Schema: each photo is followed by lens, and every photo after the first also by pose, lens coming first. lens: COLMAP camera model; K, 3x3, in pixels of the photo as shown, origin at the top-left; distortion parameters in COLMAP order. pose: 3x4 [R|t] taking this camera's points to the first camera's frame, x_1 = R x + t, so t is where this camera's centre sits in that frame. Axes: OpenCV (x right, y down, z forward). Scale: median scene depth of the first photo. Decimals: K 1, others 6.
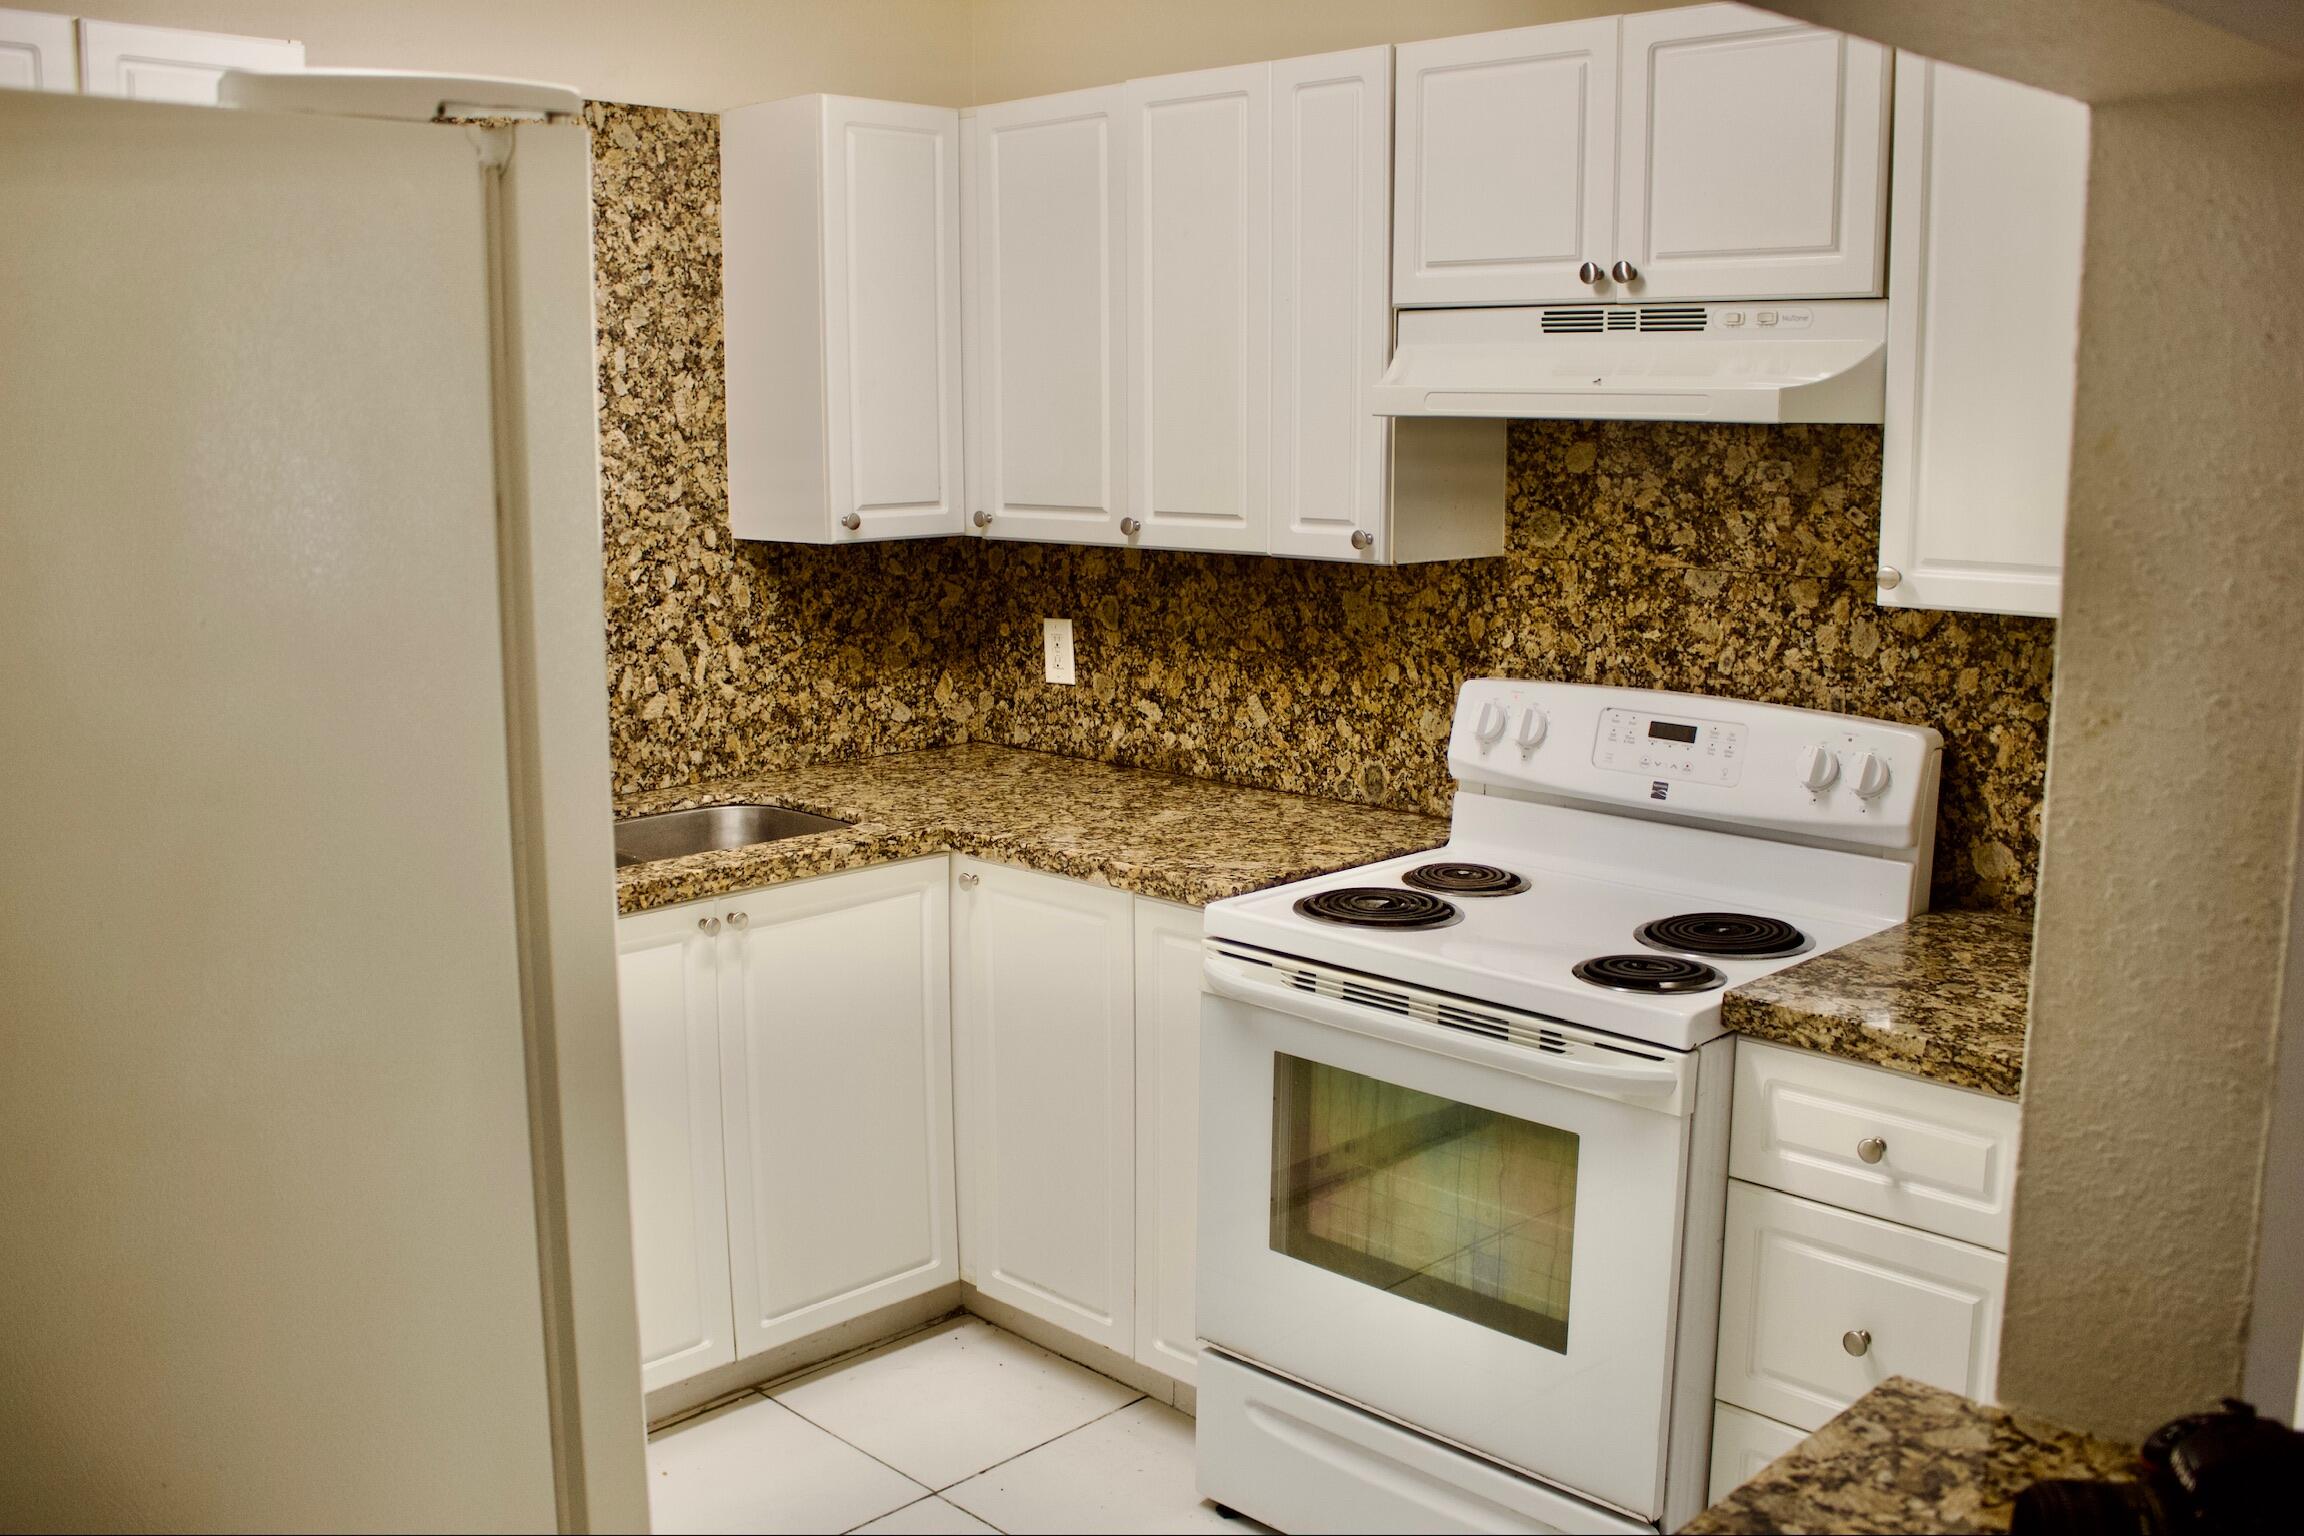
lens RADIAL K [[2095.9, 0, 1150.5], [0, 2095.9, 780.4], [0, 0, 1]] dist [-0.113465, 0.000000]
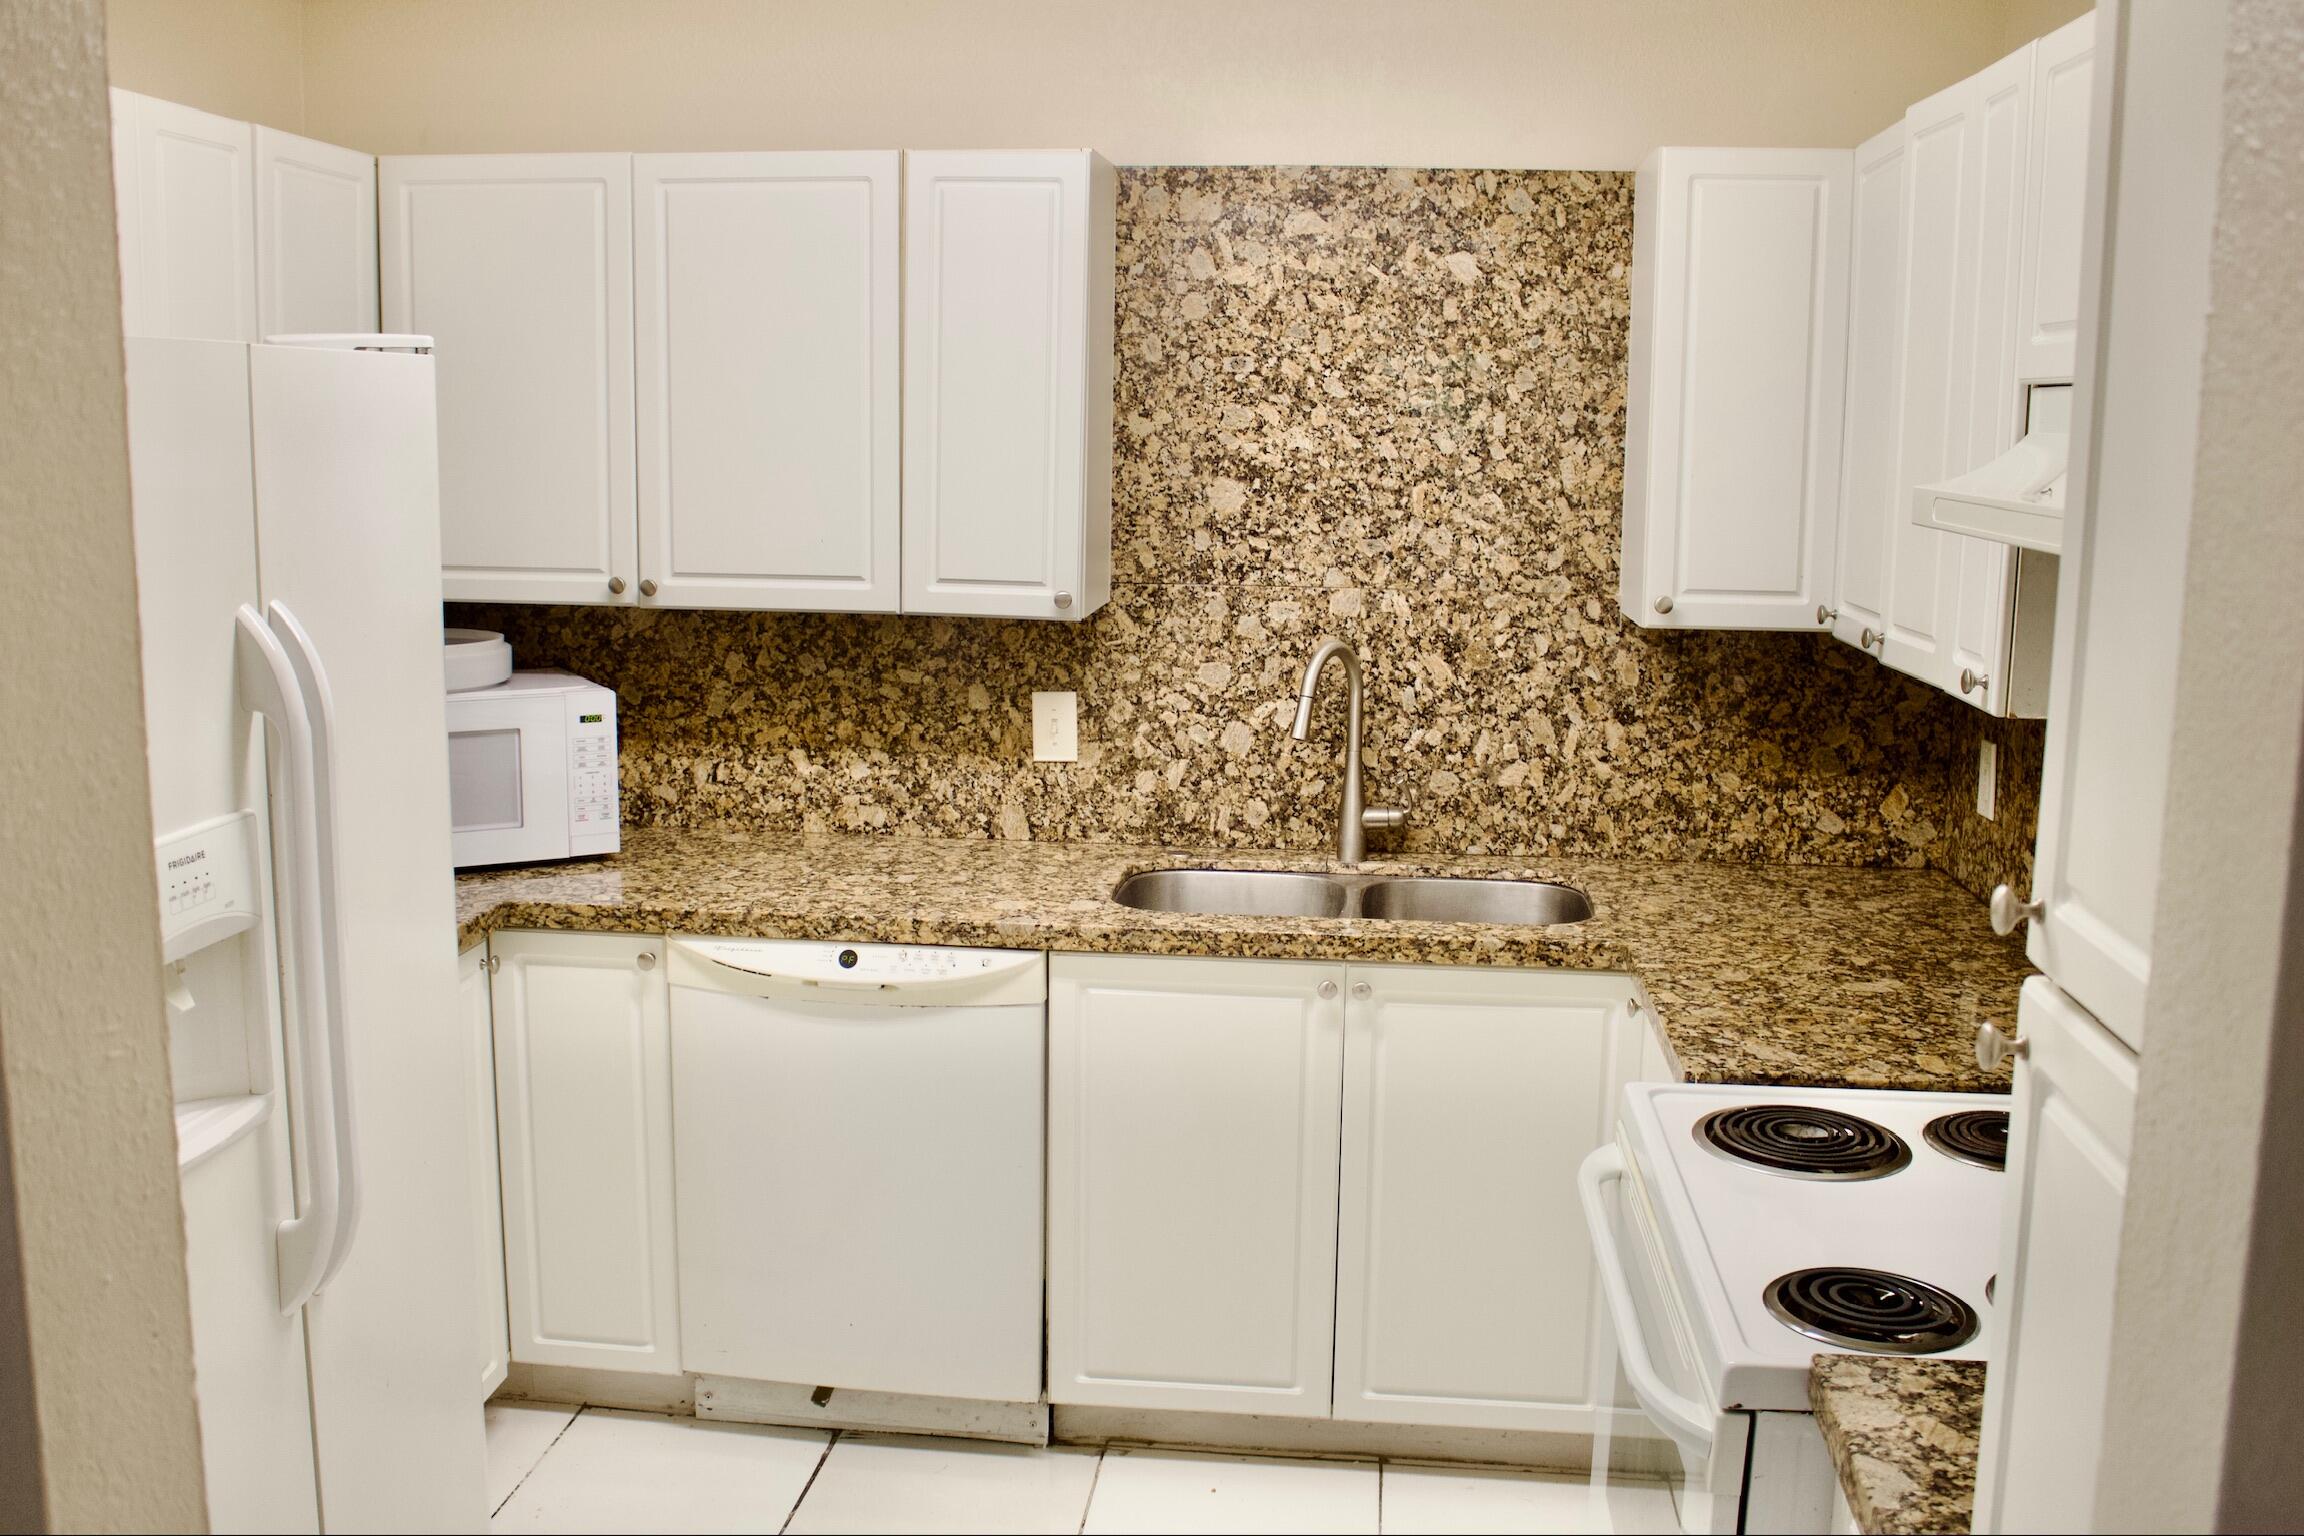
lens RADIAL K [[2095.9, 0, 1143.7], [0, 2095.9, 759.0], [0, 0, 1]] dist [-0.113465, 0.000000]
pose [[0.617804, 0.132569, -0.775077, 0.428248], [-0.152198, 0.987206, 0.047536, -0.063573], [0.771462, 0.088598, 0.630076, 0.240539]]
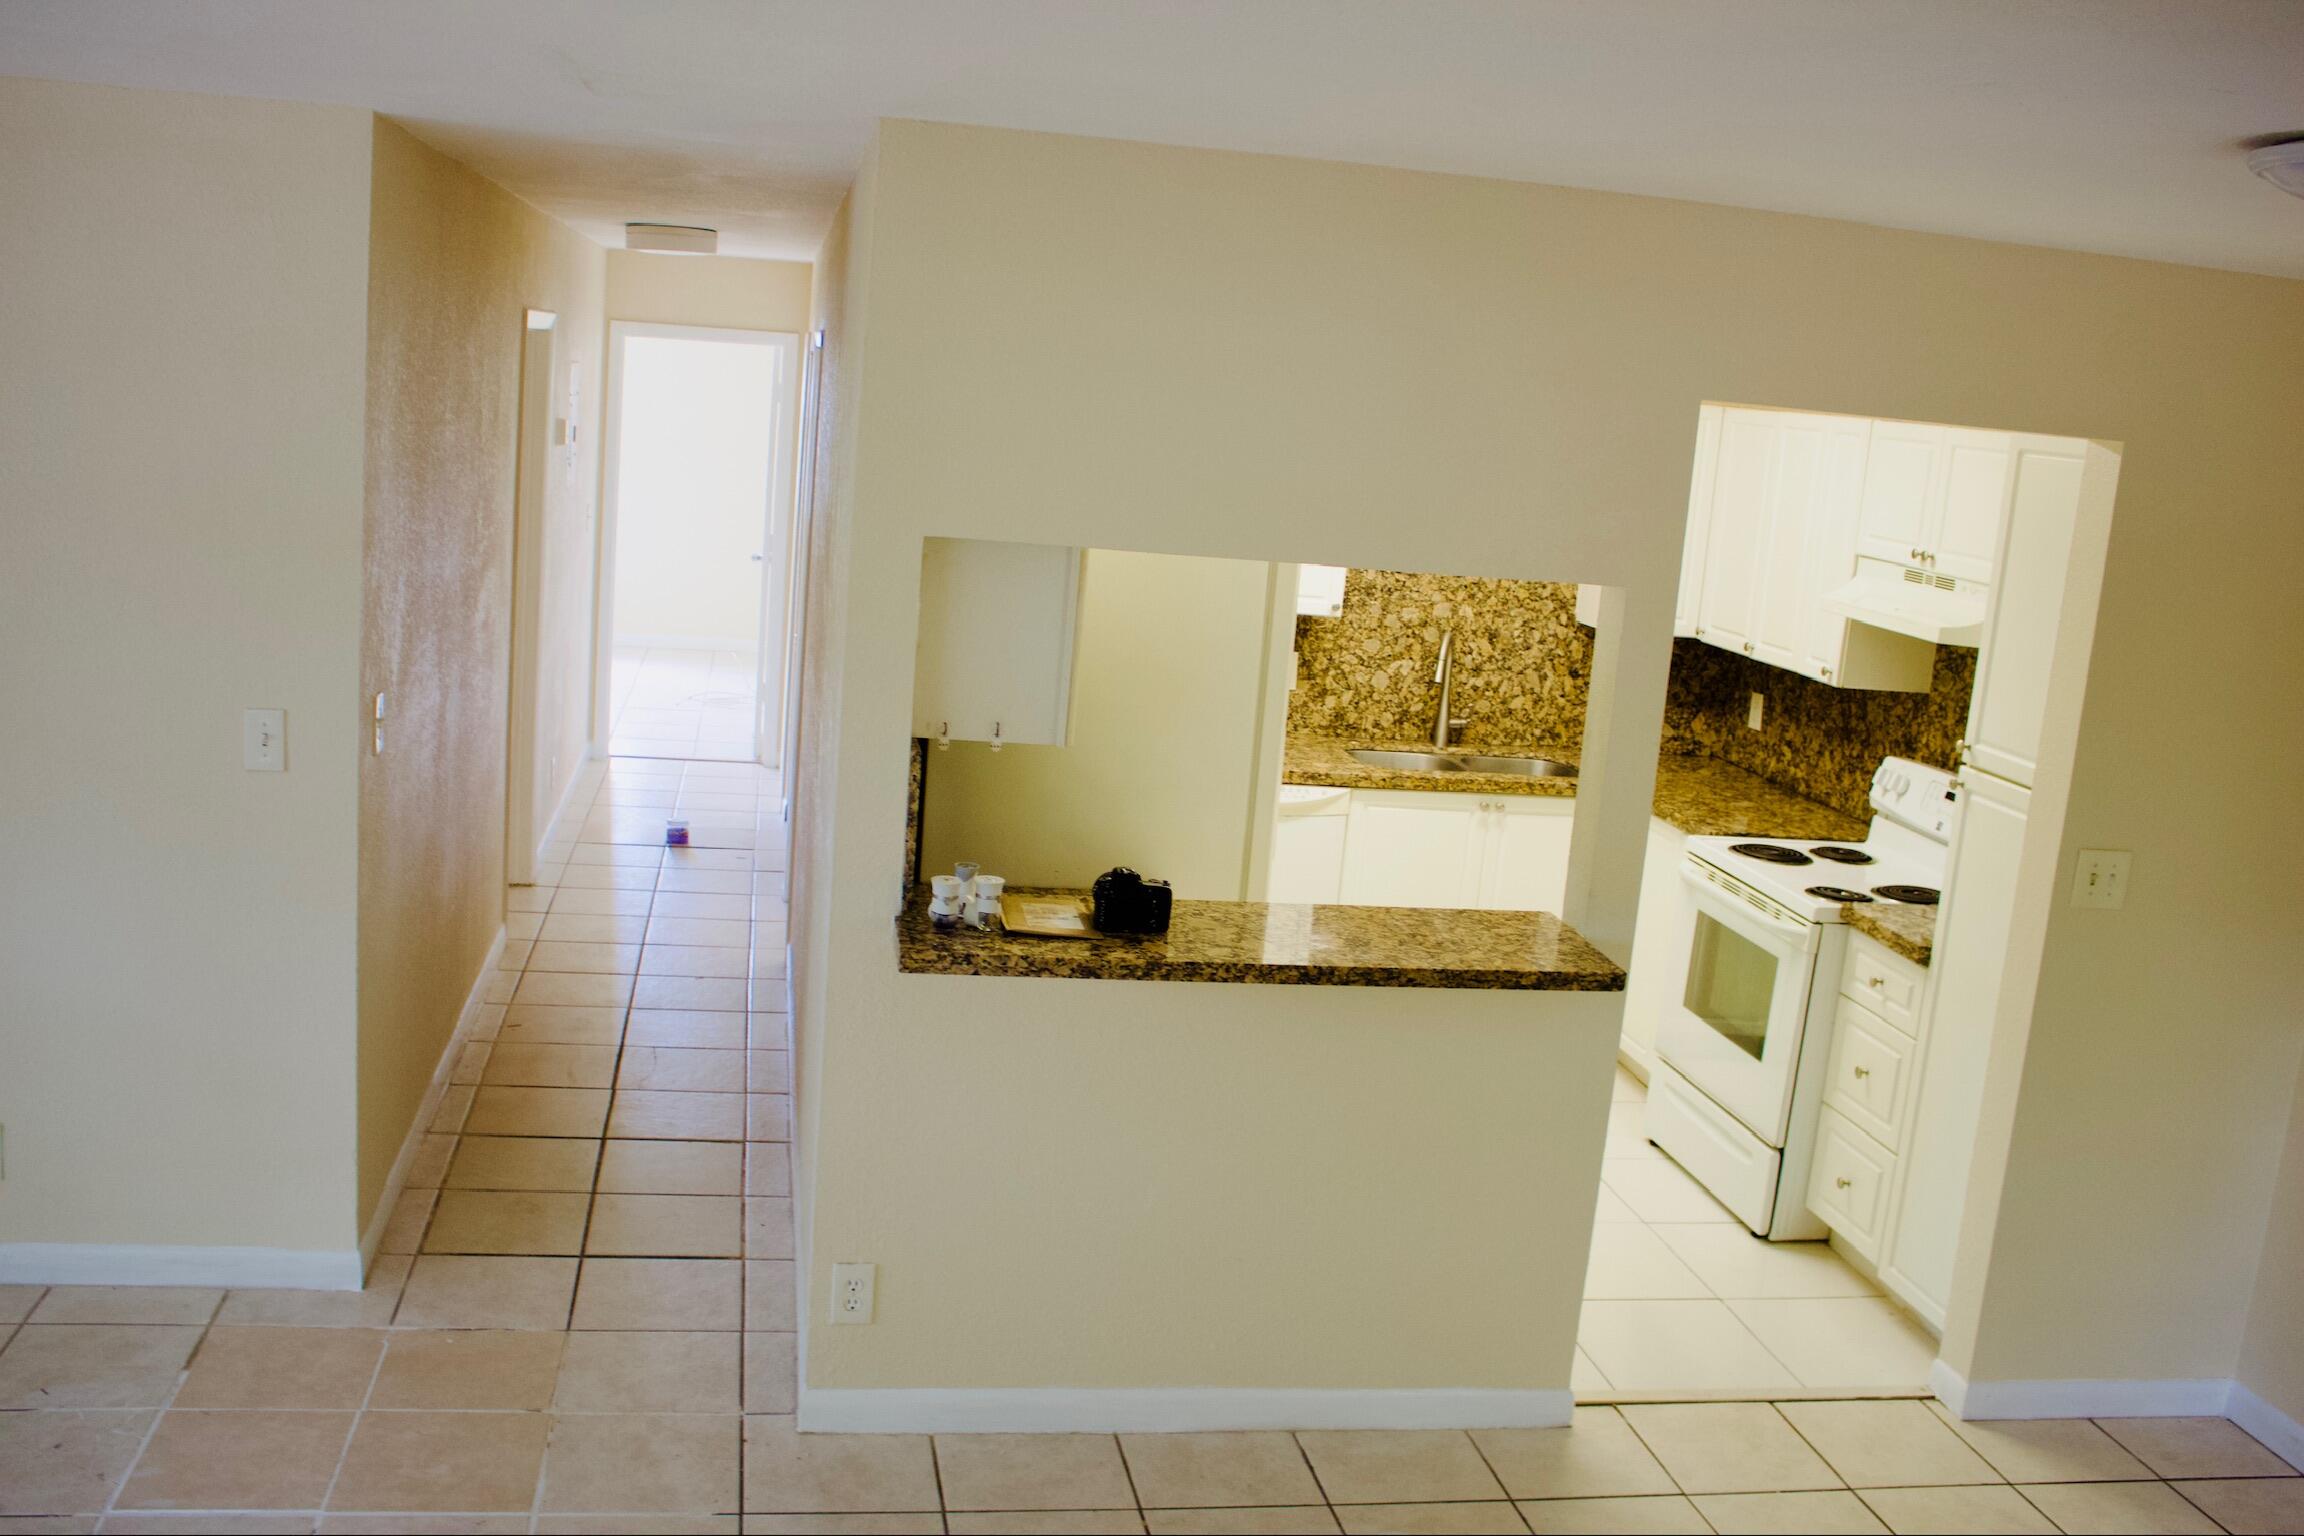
lens RADIAL K [[2095.9, 0, 1157.2], [0, 2095.9, 751.9], [0, 0, 1]] dist [-0.113465, 0.000000]
pose [[0.816363, 0.172954, -0.551034, 0.556862], [-0.185766, 0.982039, 0.033021, 0.007139], [0.546848, 0.075406, 0.833829, -0.771069]]
